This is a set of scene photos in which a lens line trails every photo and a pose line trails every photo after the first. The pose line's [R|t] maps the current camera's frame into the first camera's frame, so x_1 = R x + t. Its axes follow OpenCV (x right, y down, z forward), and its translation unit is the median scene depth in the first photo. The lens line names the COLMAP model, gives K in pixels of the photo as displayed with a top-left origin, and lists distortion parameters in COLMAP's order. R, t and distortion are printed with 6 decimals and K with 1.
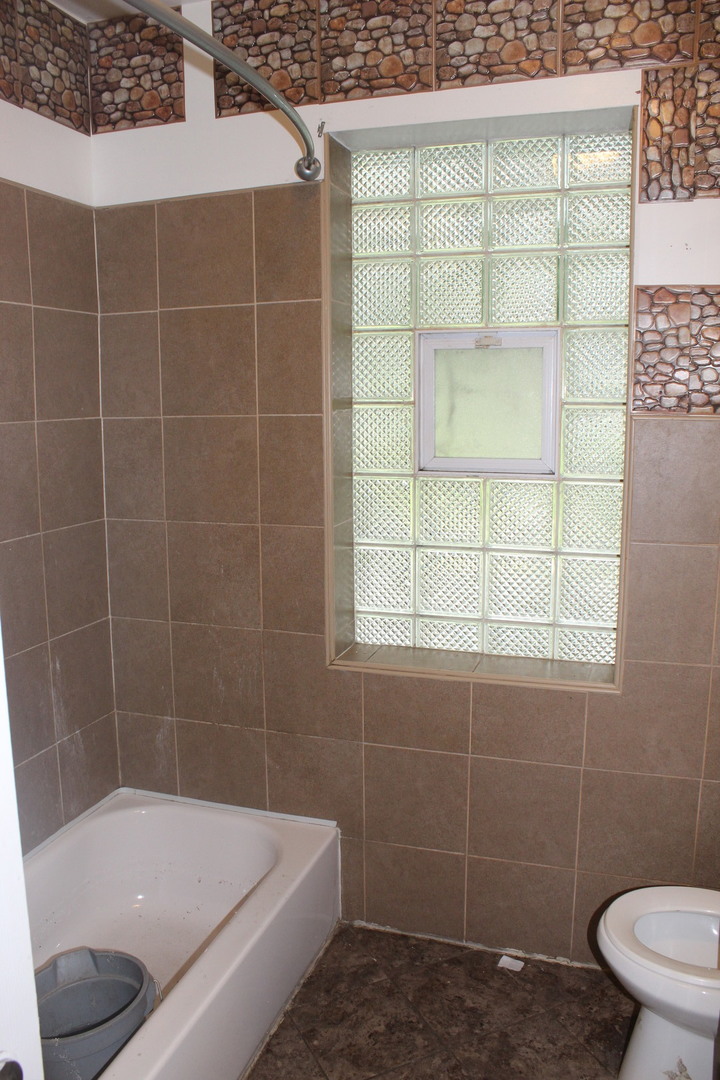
lens RADIAL K [[899.3, 0, 357.9], [0, 899.3, 554.1], [0, 0, 1]] dist [-0.163560, 0.152104]
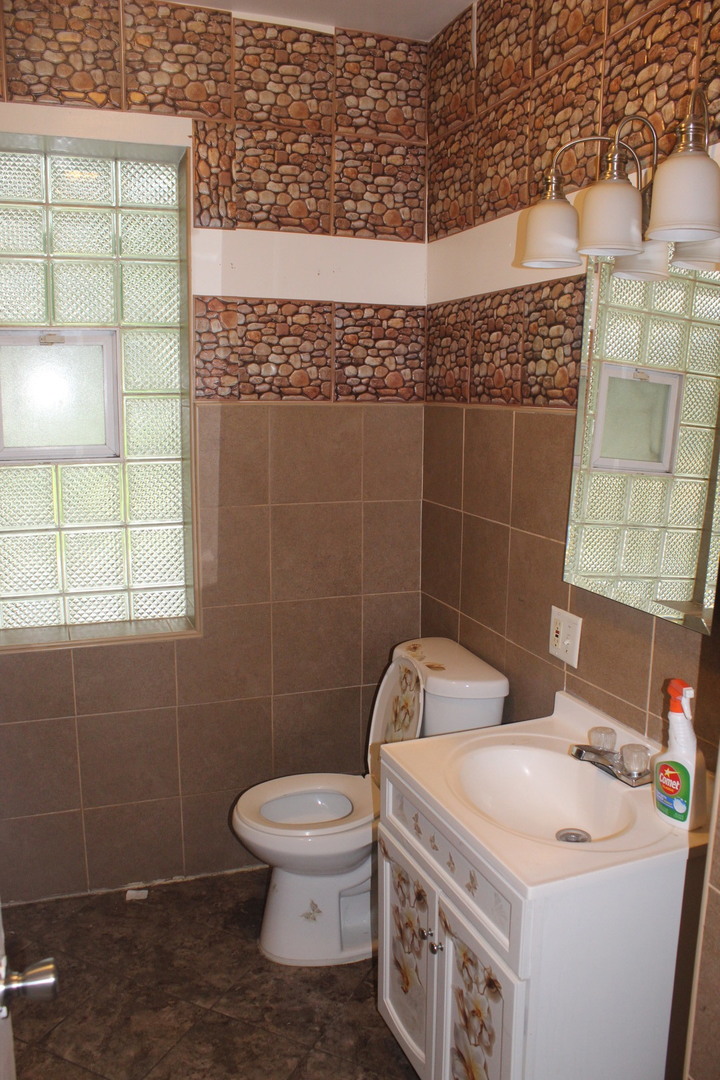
lens RADIAL K [[899.3, 0, 362.9], [0, 899.3, 549.0], [0, 0, 1]] dist [-0.163560, 0.152104]
pose [[0.785178, -0.101453, 0.610903, -0.275254], [0.100134, 0.994307, 0.036425, 0.019794], [-0.611121, 0.032572, 0.790867, -0.091856]]
